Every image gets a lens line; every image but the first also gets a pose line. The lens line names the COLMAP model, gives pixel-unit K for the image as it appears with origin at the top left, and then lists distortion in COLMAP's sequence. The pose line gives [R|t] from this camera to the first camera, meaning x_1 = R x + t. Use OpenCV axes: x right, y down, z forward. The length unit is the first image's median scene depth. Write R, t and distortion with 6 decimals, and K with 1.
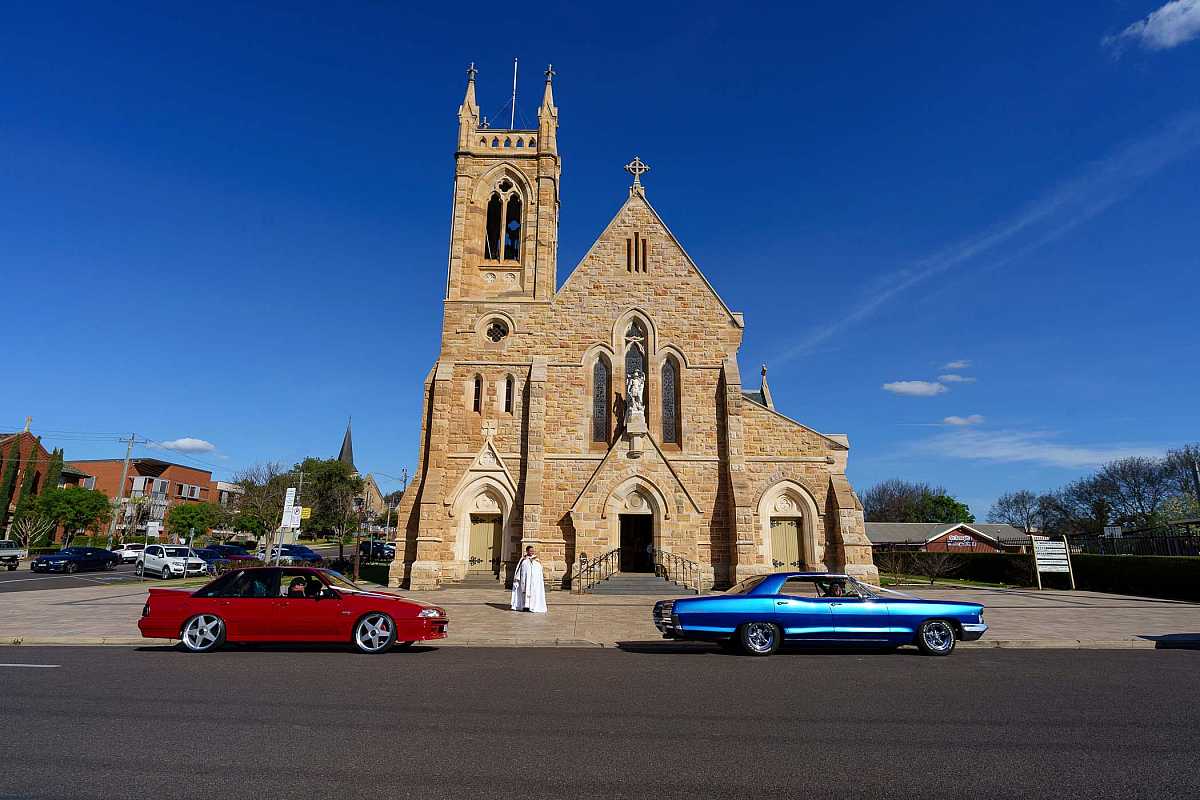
lens RADIAL K [[610.4, 0, 601.1], [0, 610.4, 397.8], [0, 0, 1]] dist [-0.001984, -0.000126]
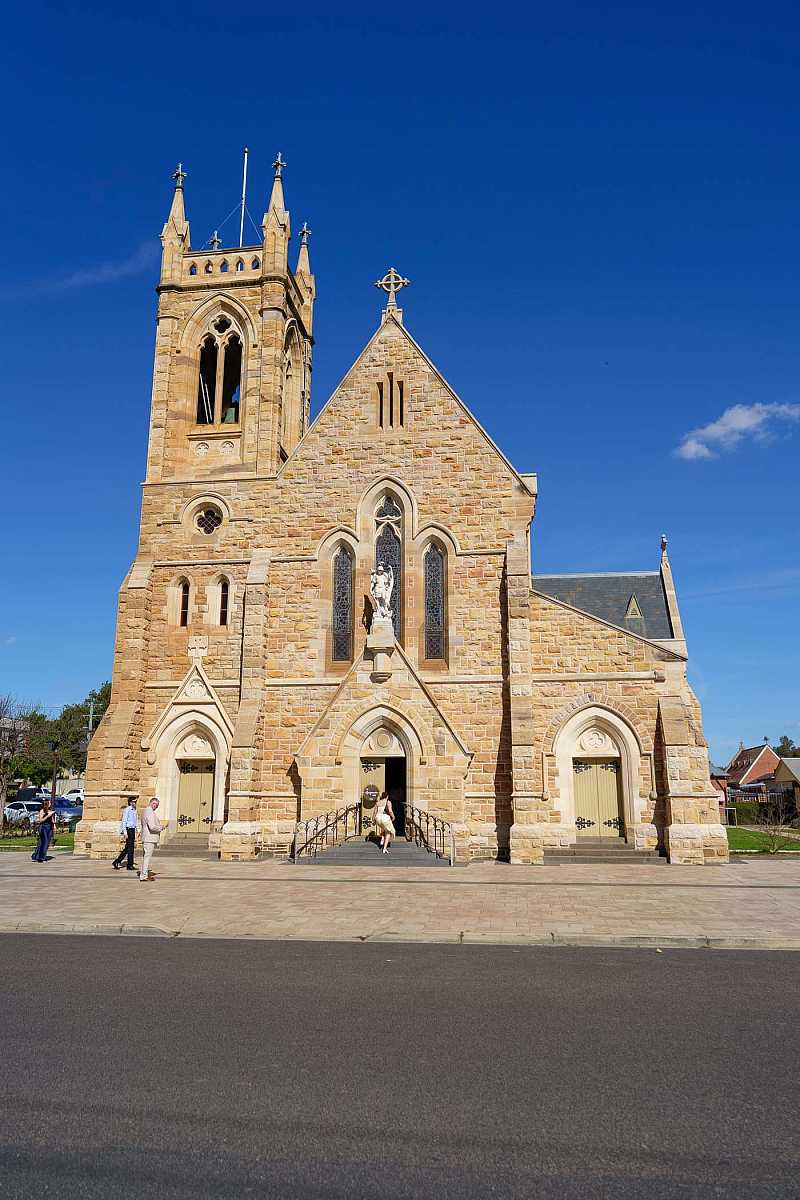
lens RADIAL K [[849.3, 0, 399.2], [0, 849.3, 601.5], [0, 0, 1]] dist [0.001267, 0.001764]
pose [[0.986737, -0.043424, -0.156413, 0.228188], [0.046232, 0.998828, 0.014357, -0.011322], [0.155606, -0.021398, 0.987587, -0.011575]]
